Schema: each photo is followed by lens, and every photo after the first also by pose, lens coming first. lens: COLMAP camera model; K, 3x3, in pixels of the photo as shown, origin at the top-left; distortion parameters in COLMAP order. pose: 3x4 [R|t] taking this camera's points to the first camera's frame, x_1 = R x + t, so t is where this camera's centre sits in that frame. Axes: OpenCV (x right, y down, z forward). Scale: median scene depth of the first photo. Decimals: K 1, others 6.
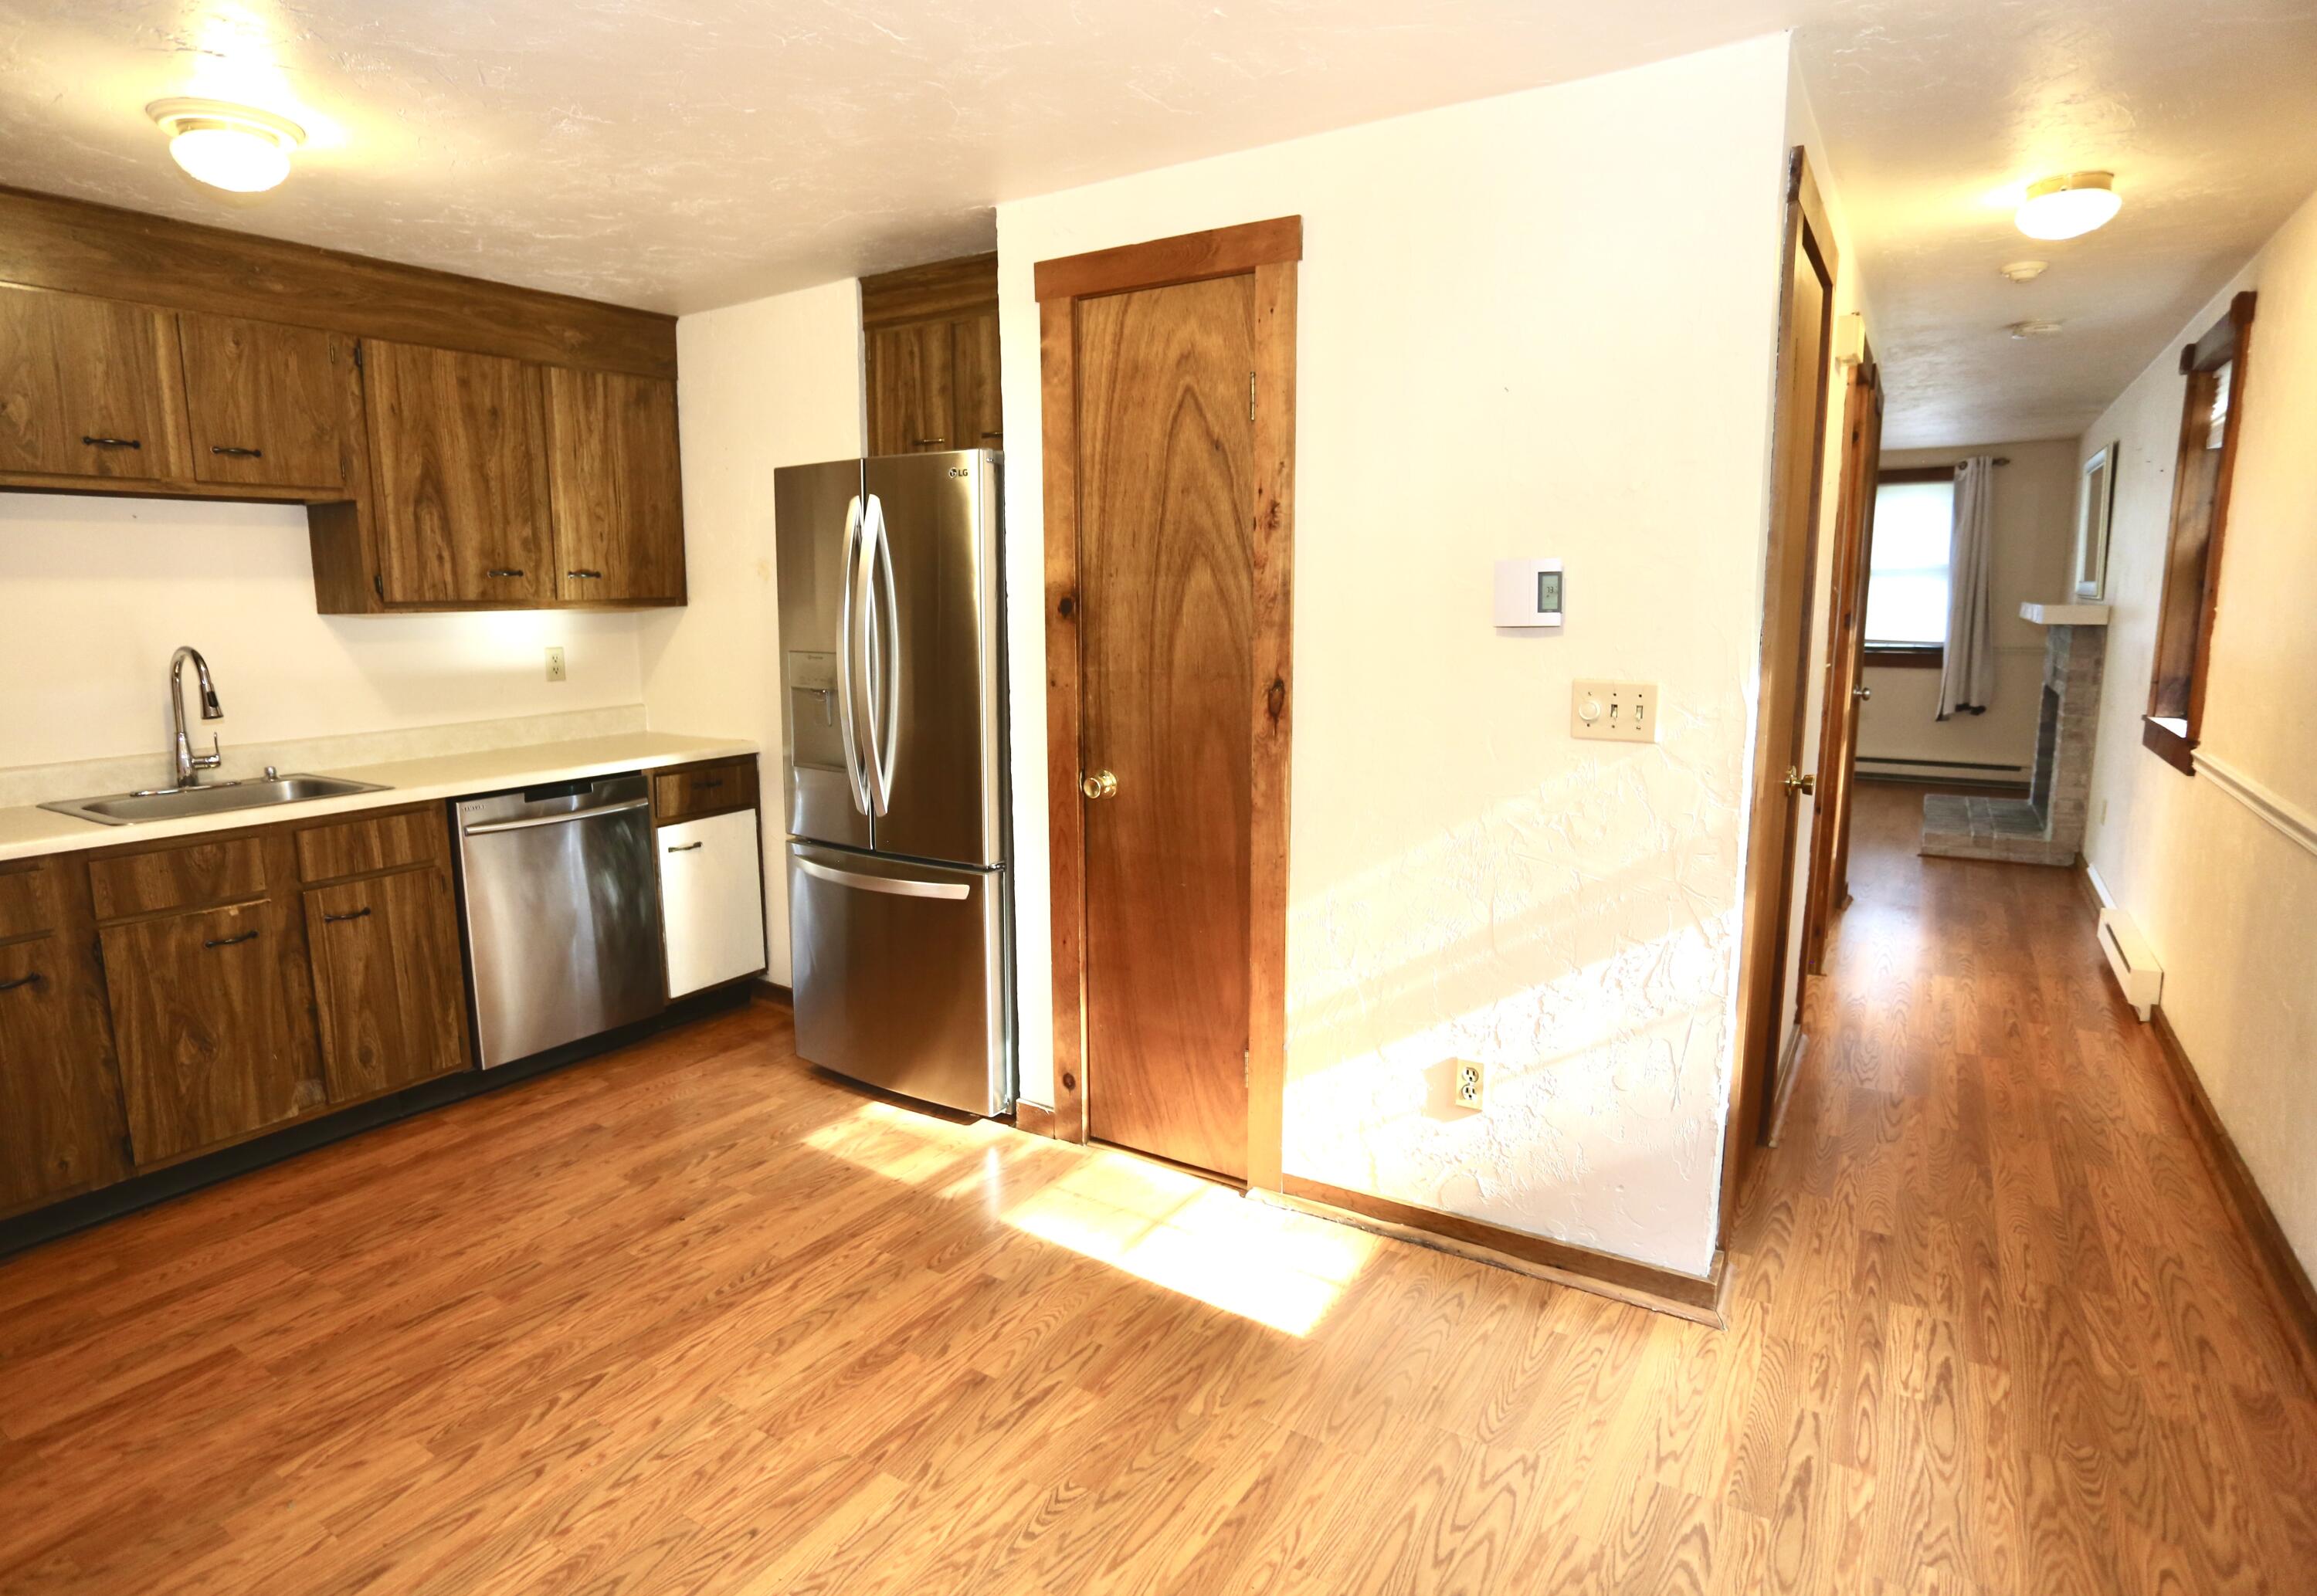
lens RADIAL K [[1217.4, 0, 1158.5], [0, 1217.4, 798.0], [0, 0, 1]] dist [-0.032668, 0.003065]
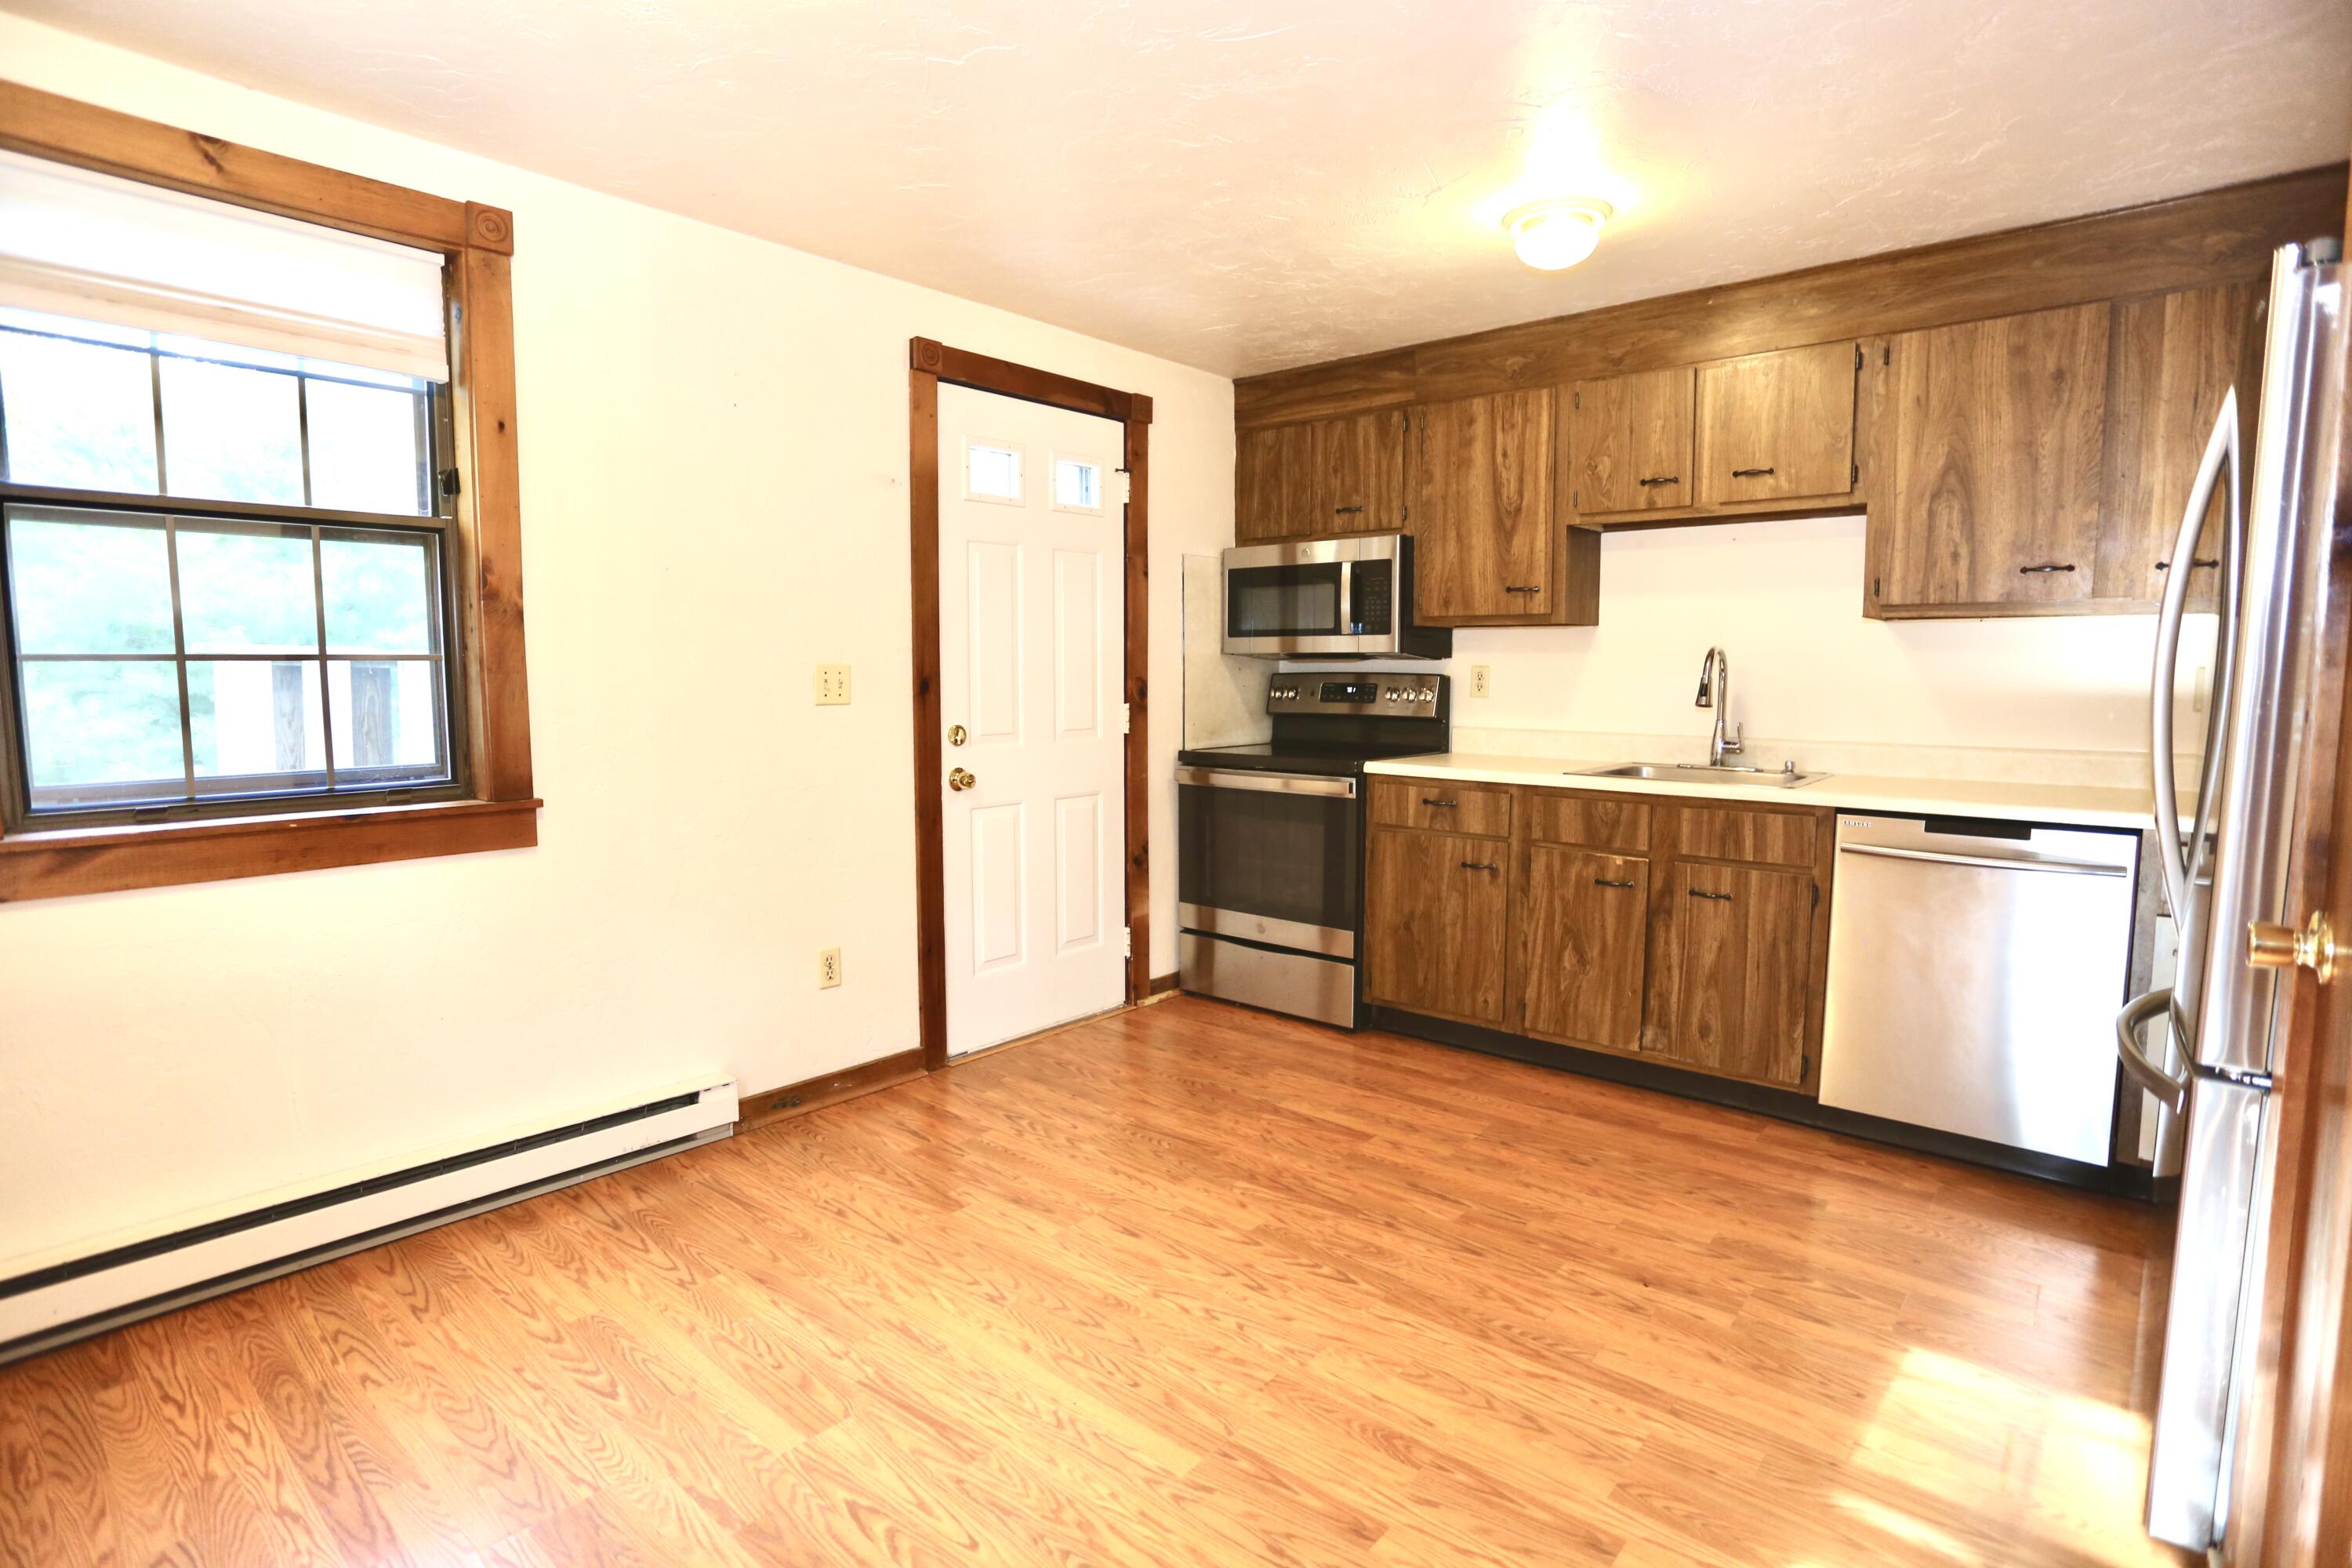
lens RADIAL K [[1191.6, 0, 1176.0], [0, 1191.6, 784.0], [0, 0, 1]] dist [-0.037012, 0.001613]
pose [[-0.146466, 0.103352, -0.983802, 0.442383], [-0.162132, 0.978570, 0.126940, -0.058296], [0.975839, 0.178098, -0.126571, 0.684817]]
